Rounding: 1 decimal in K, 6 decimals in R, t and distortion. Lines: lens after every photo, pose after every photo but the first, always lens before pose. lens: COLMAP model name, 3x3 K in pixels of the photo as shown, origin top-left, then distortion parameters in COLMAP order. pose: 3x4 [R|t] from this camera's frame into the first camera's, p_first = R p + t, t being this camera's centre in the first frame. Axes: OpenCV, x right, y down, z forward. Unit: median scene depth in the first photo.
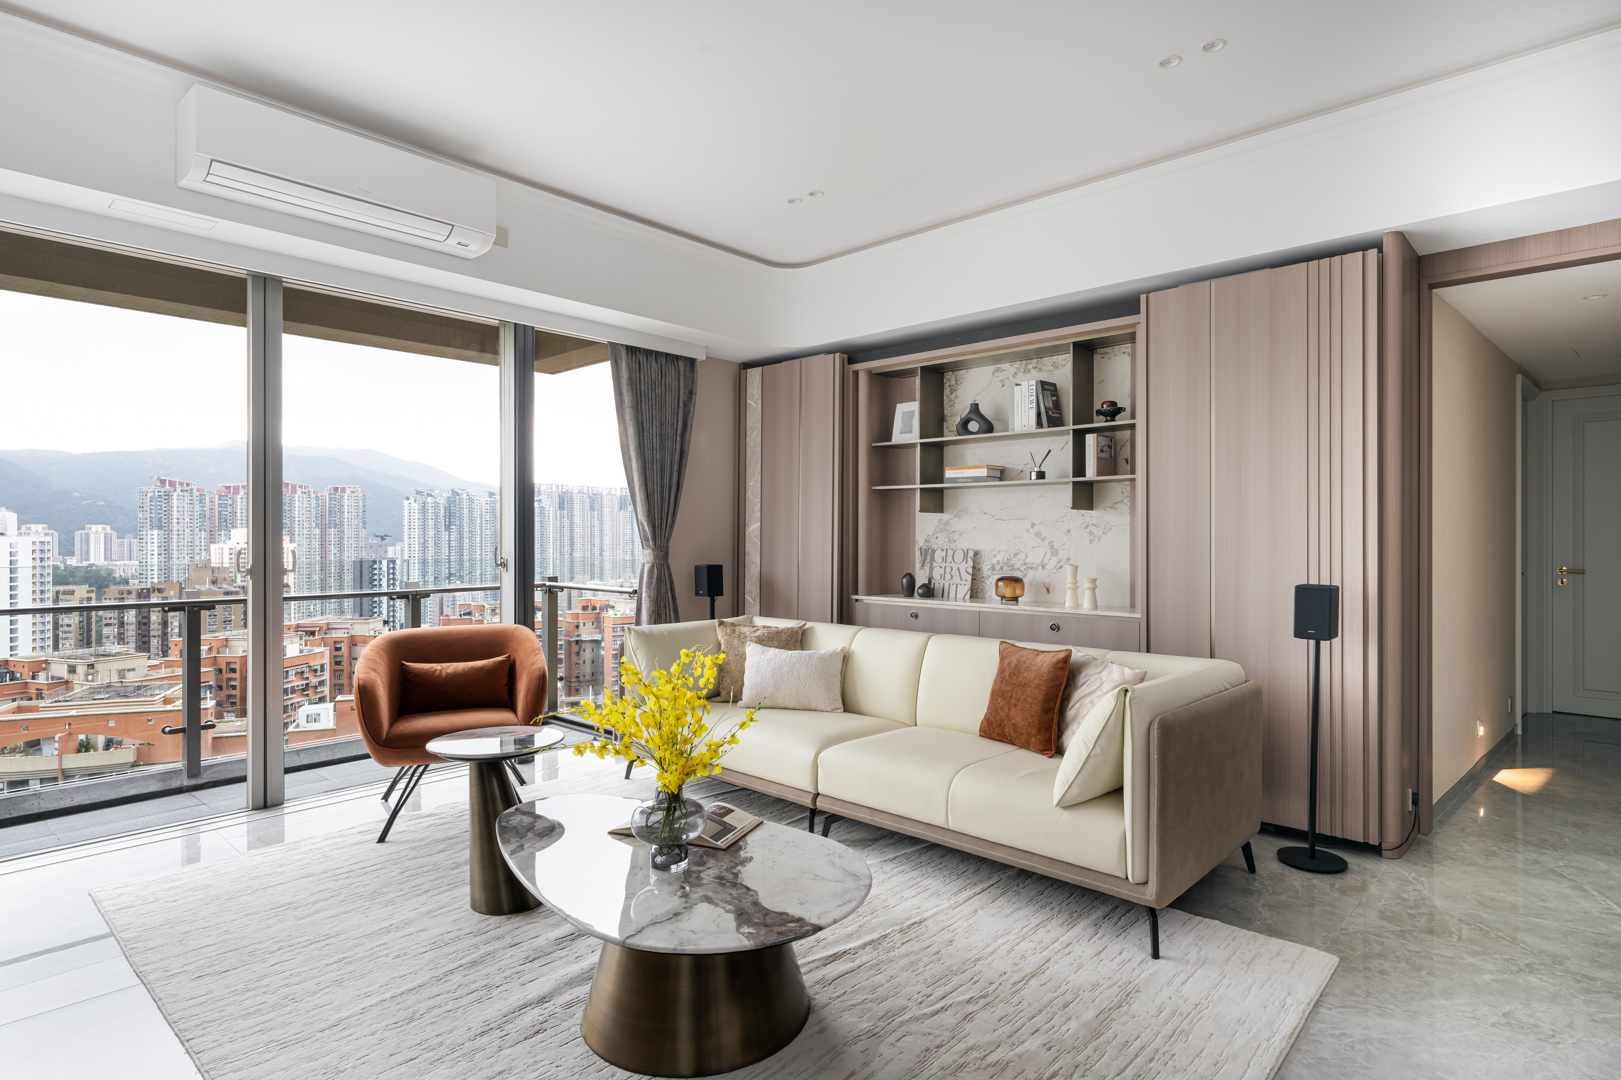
lens RADIAL K [[860.5, 0, 814.5], [0, 860.5, 535.4], [0, 0, 1]] dist [0.006613, 0.000327]
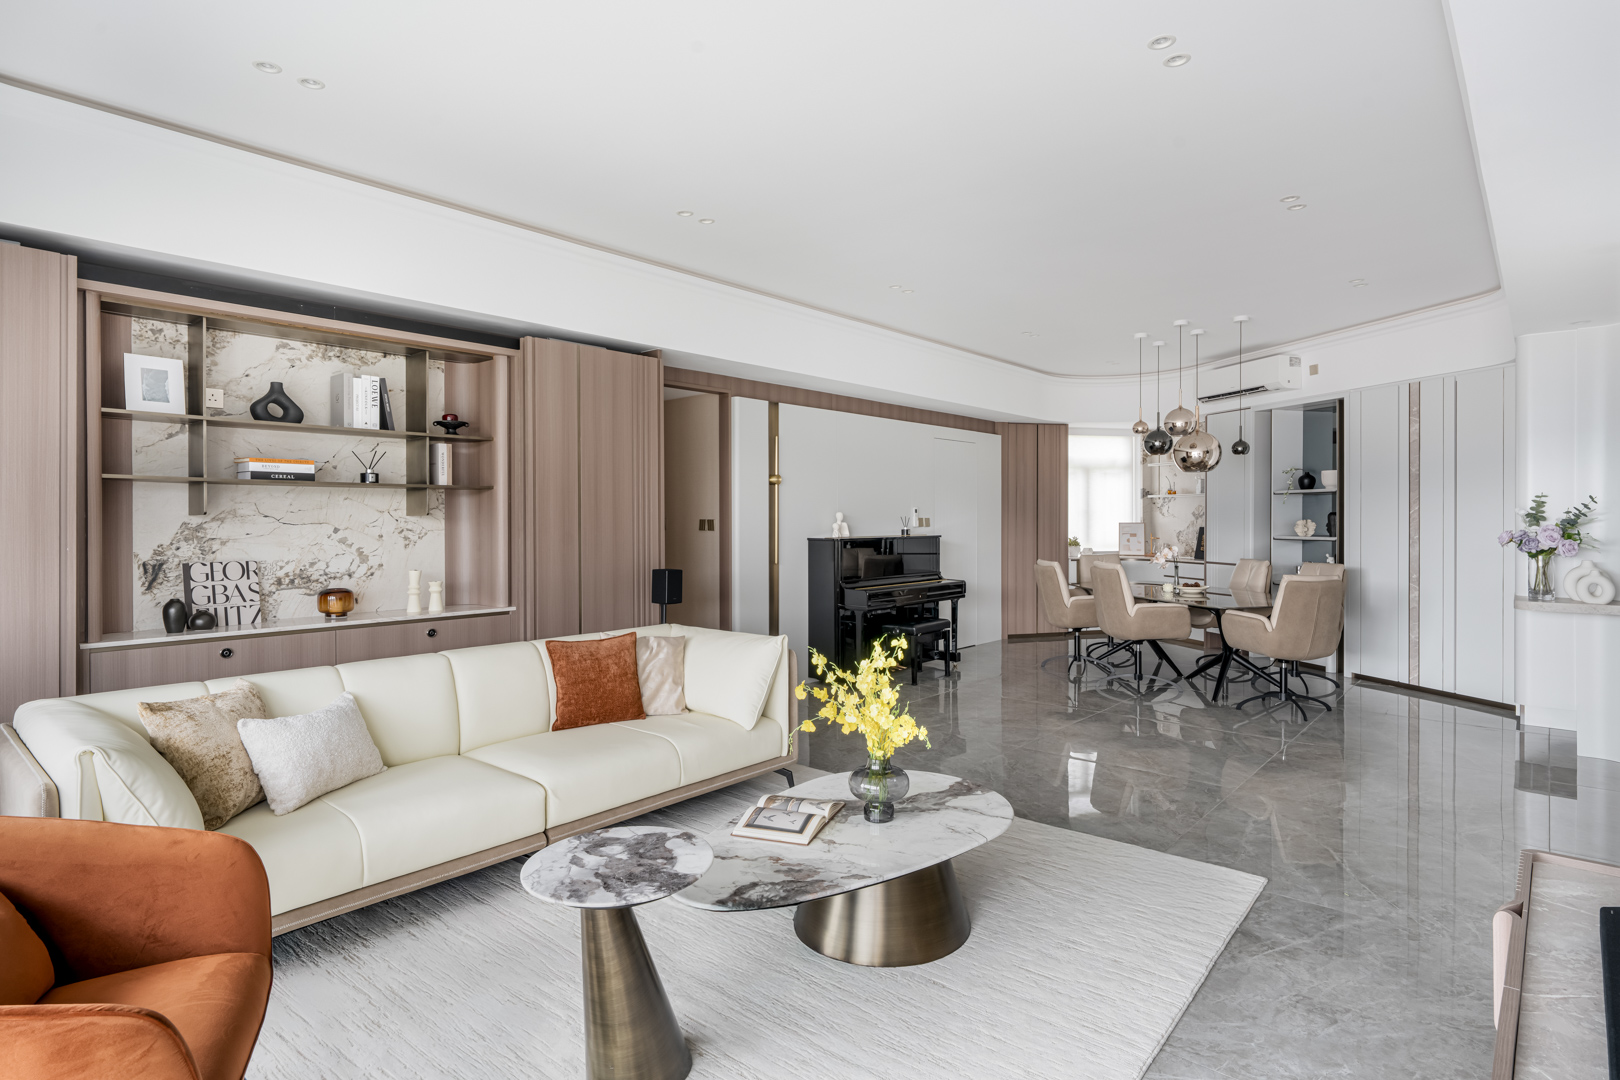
lens RADIAL K [[835.4, 0, 819.4], [0, 835.4, 515.3], [0, 0, 1]] dist [-0.002281, -0.000301]
pose [[-0.029087, 0.001984, 0.999575, -0.646327], [0.002263, 0.999996, -0.001919, -0.025272], [-0.999574, 0.002206, -0.029091, 0.527267]]
